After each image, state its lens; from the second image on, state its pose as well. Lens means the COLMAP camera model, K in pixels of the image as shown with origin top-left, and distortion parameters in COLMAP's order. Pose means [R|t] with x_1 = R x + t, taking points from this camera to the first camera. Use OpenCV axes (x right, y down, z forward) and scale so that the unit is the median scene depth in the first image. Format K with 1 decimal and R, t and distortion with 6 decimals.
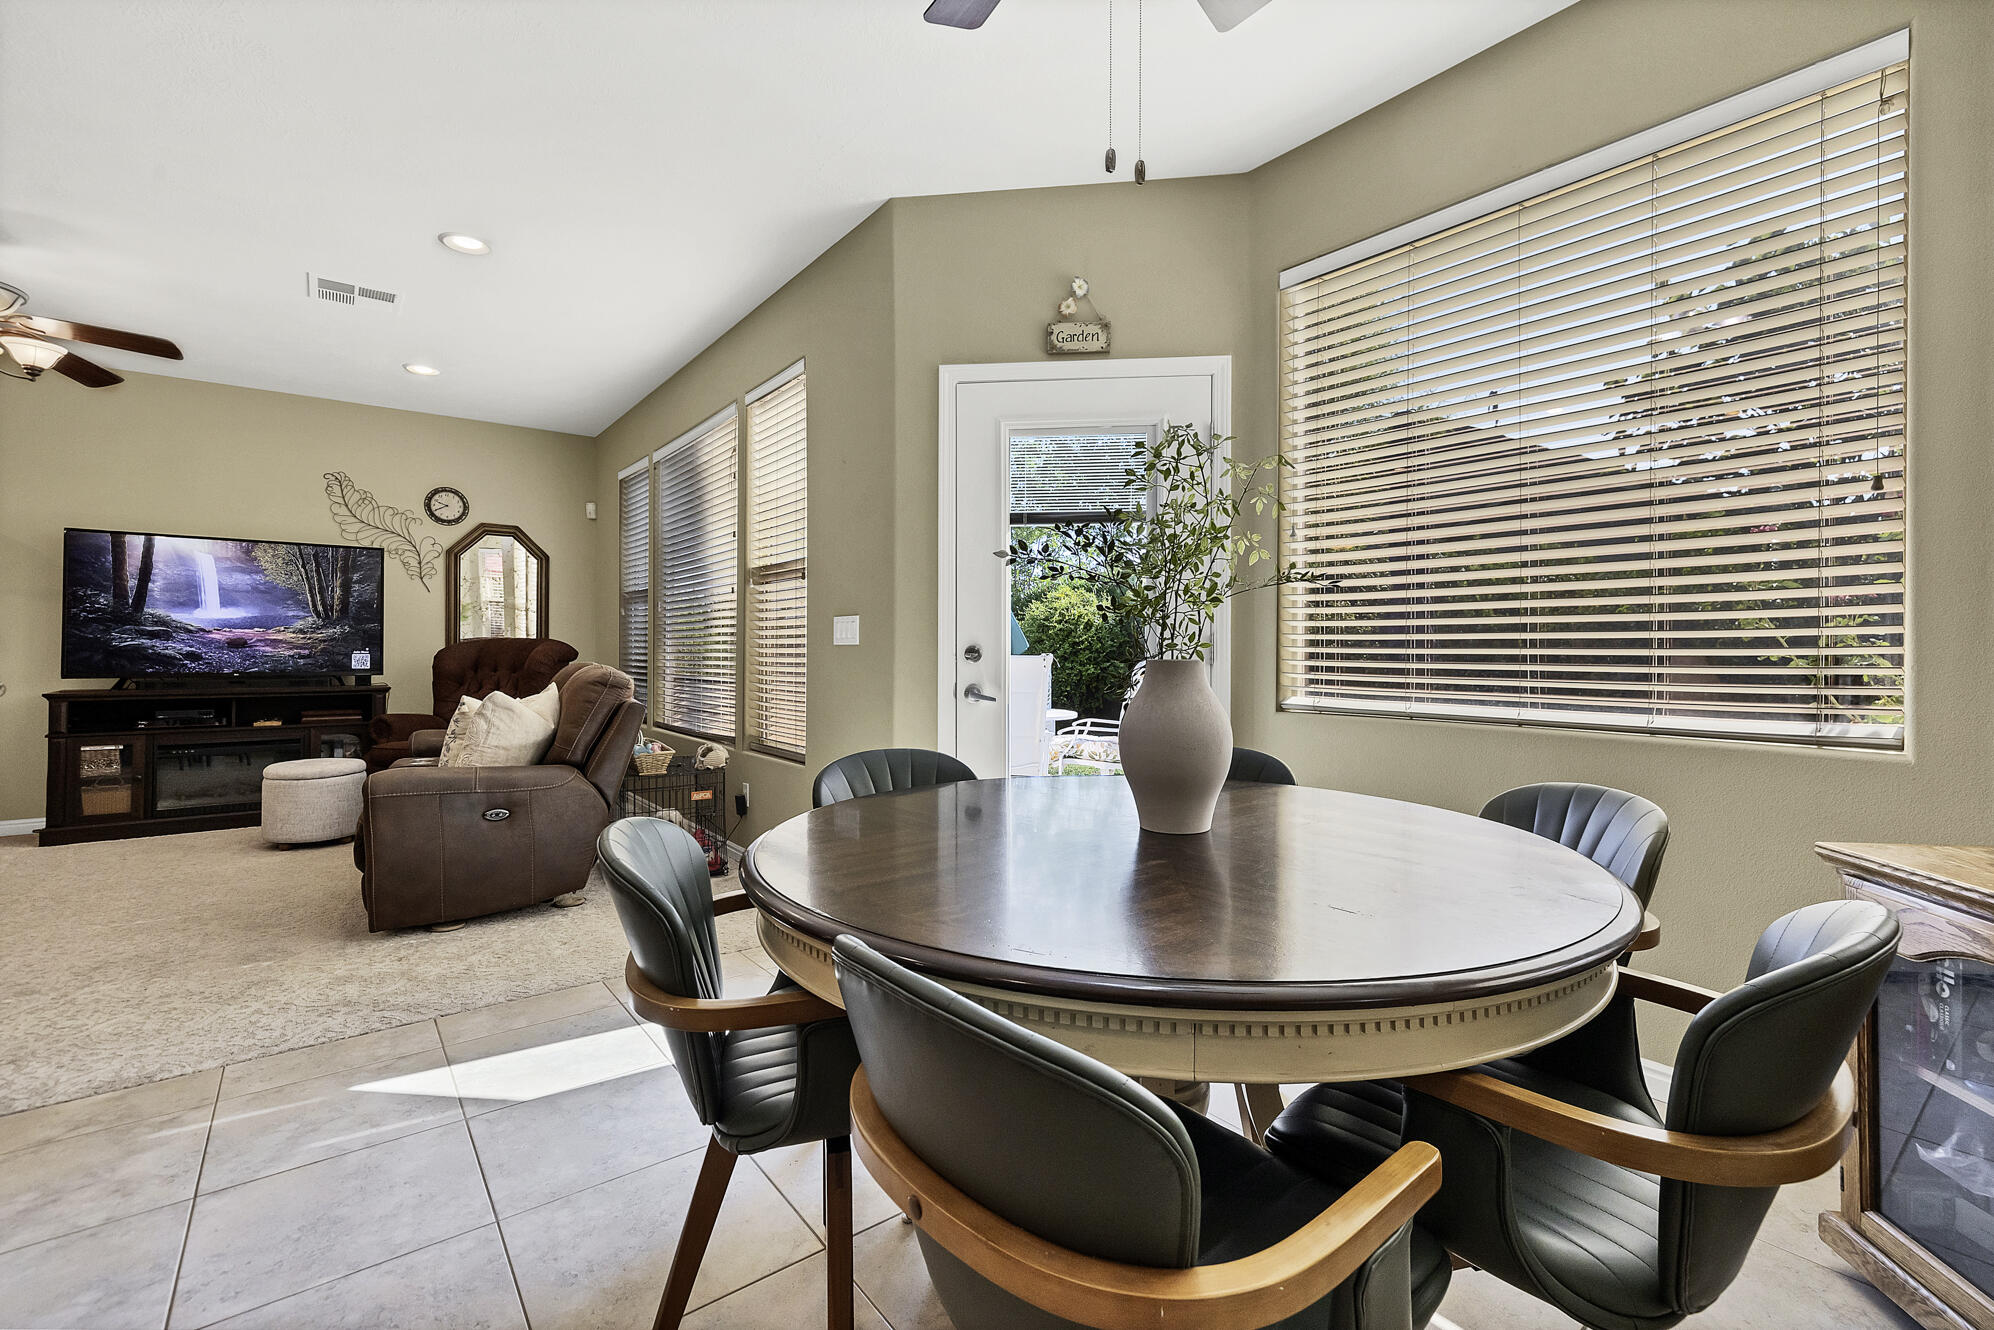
lens RADIAL K [[868.7, 0, 1003.8], [0, 868.7, 643.7], [0, 0, 1]] dist [0.000017, 0.000157]
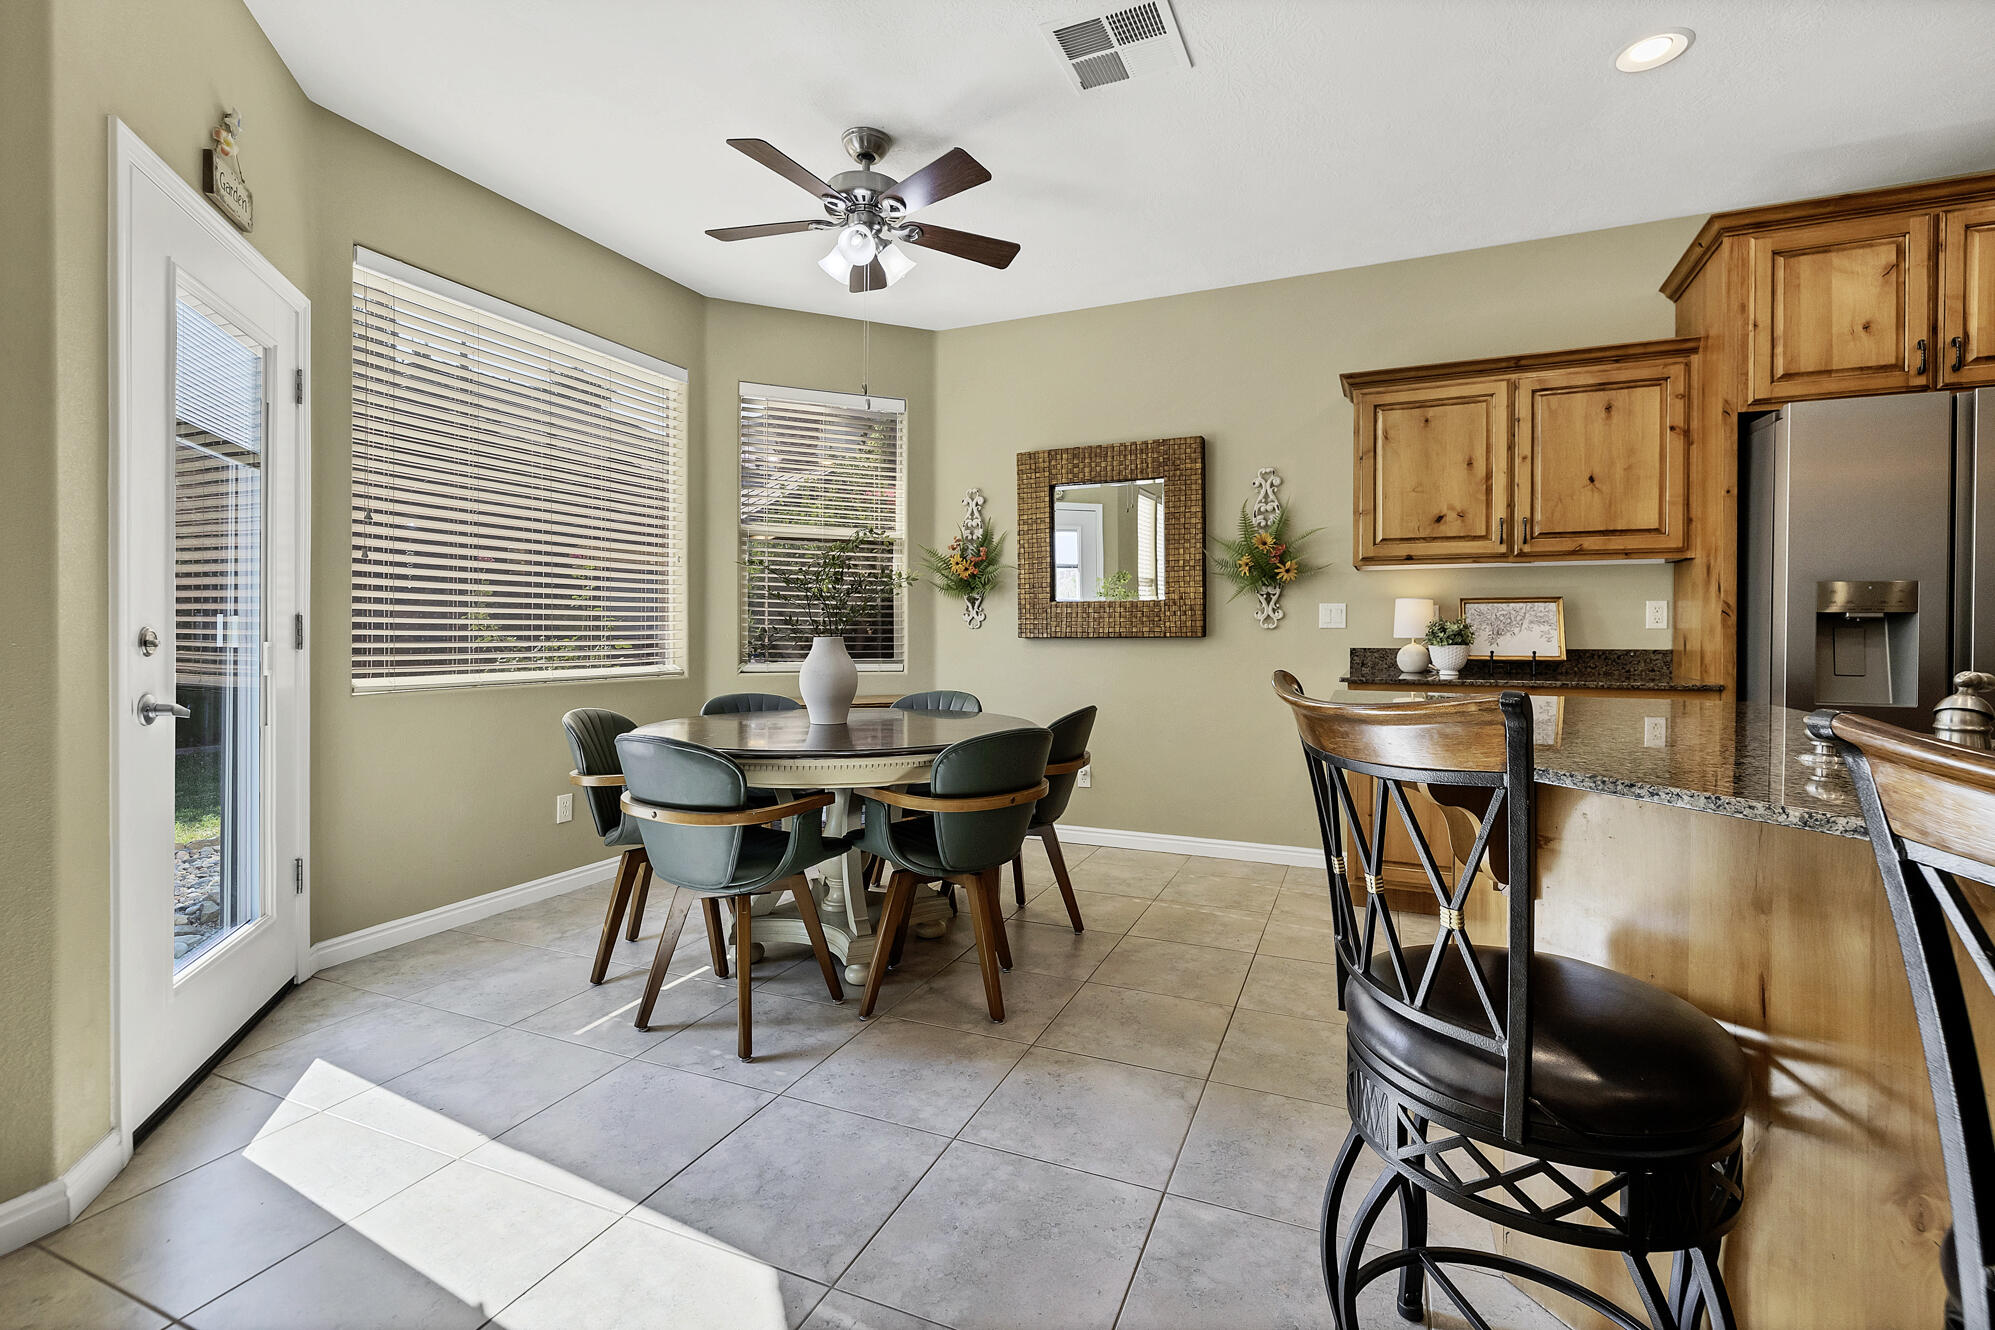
lens RADIAL K [[869.1, 0, 1018.2], [0, 869.1, 646.6], [0, 0, 1]] dist [0.000017, 0.000157]
pose [[-0.493660, -0.016683, 0.869495, -0.523776], [-0.006342, 0.999858, 0.015583, 0.001673], [-0.869632, 0.002178, -0.493696, 0.486570]]
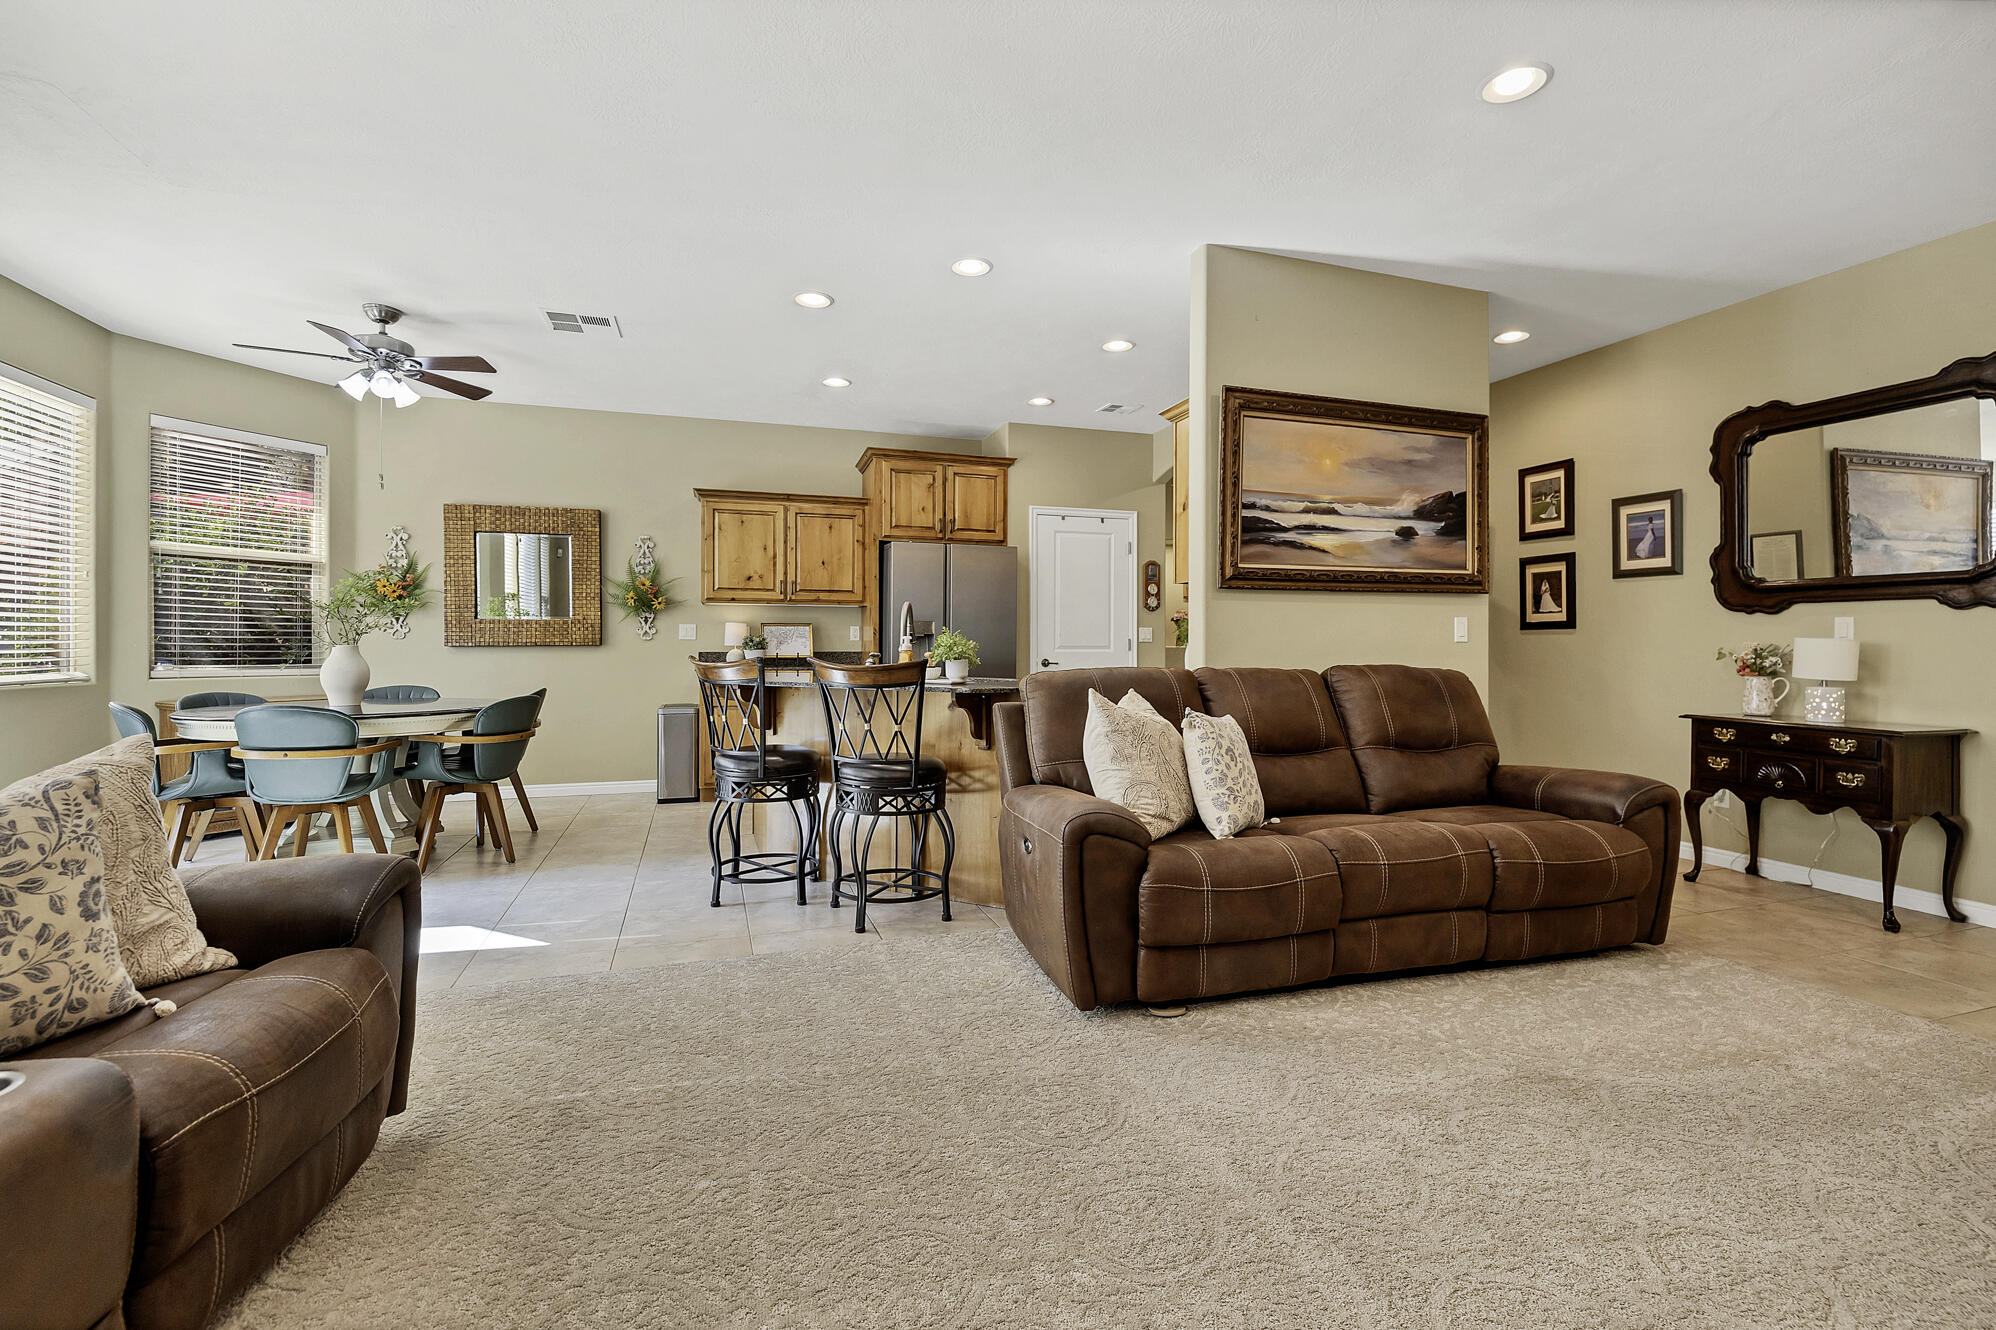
lens RADIAL K [[869.5, 0, 1000.5], [0, 869.5, 642.2], [0, 0, 1]] dist [0.000017, 0.000157]
pose [[-0.945181, -0.003793, 0.326524, -0.821913], [-0.005592, 0.999974, -0.004571, 0.002392], [-0.326498, -0.006146, -0.945178, 0.896729]]
